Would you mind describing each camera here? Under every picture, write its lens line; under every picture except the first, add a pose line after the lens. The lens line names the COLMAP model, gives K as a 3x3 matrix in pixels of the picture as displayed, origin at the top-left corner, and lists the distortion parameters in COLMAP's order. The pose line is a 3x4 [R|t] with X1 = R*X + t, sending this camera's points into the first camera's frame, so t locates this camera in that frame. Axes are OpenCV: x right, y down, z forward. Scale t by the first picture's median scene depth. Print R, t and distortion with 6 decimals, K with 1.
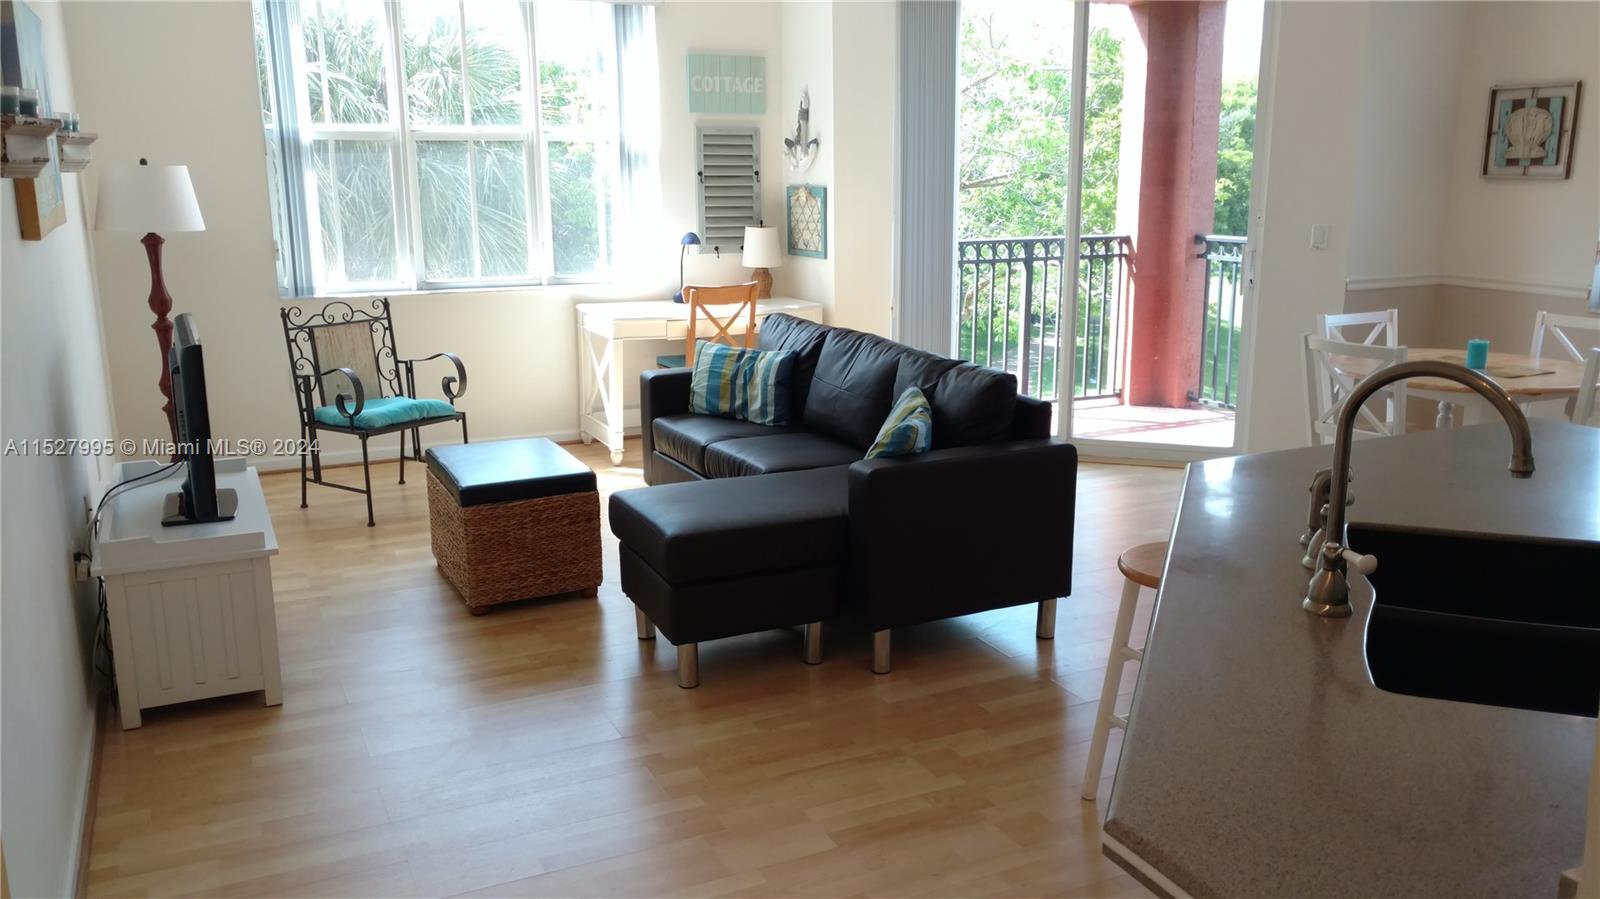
lens RADIAL K [[1250.9, 0, 818.5], [0, 1250.9, 456.6], [0, 0, 1]] dist [0.001369, 0.010376]
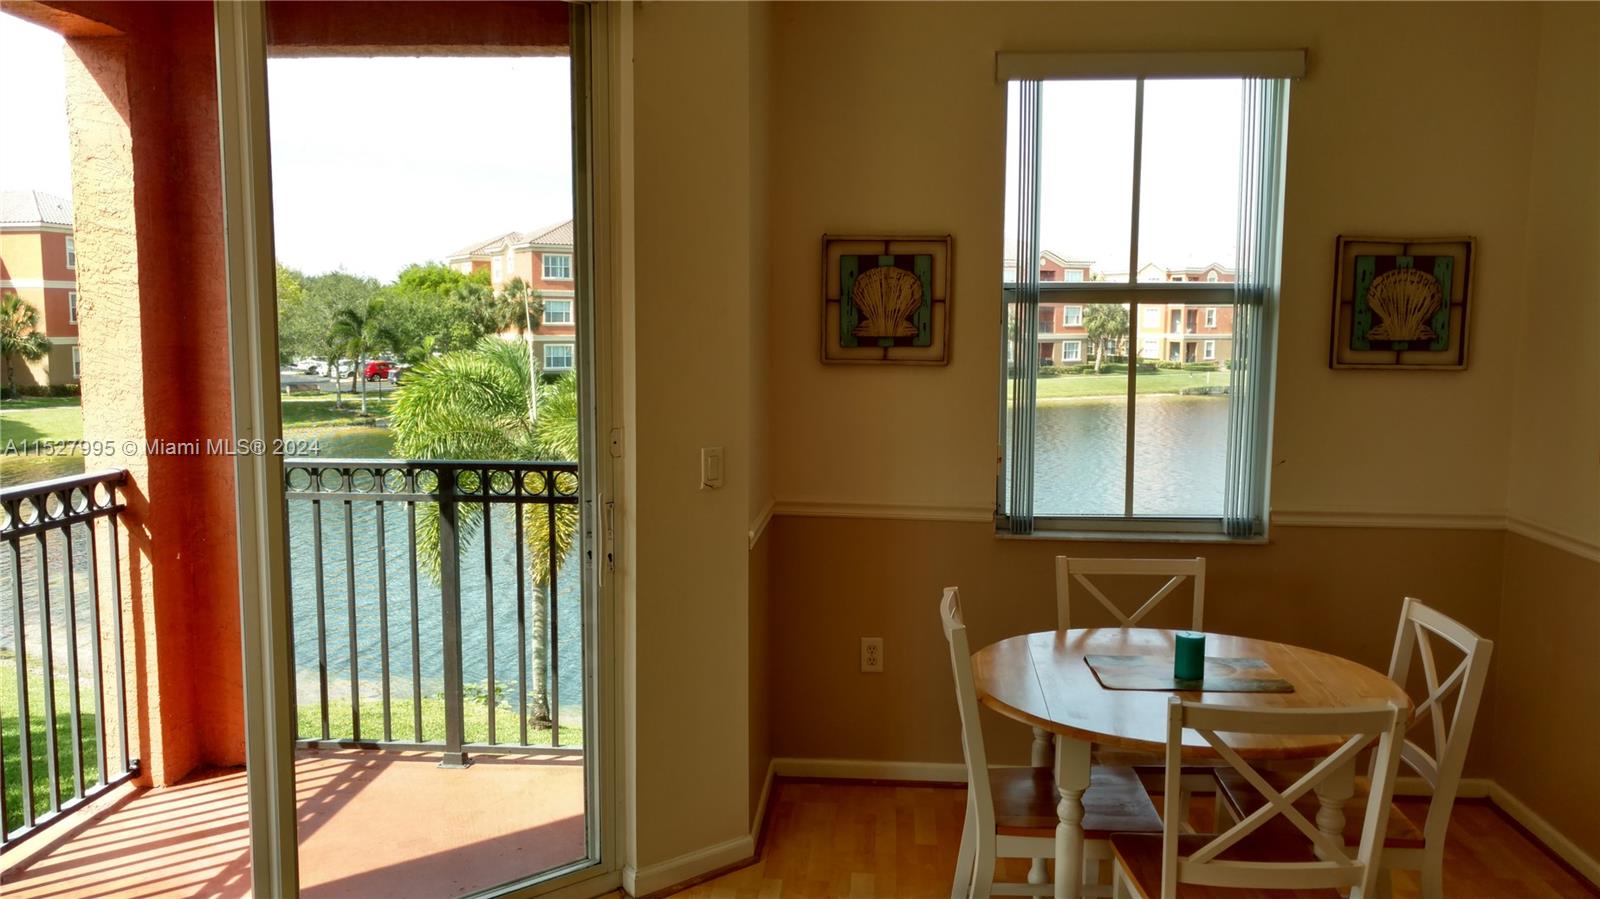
lens RADIAL K [[1250.9, 0, 818.5], [0, 1250.9, 456.6], [0, 0, 1]] dist [0.001369, 0.010376]
pose [[0.502993, -0.088417, 0.859756, -0.074291], [0.187511, 0.982224, -0.008690, -0.170382], [-0.843705, 0.165585, 0.510631, 0.673837]]
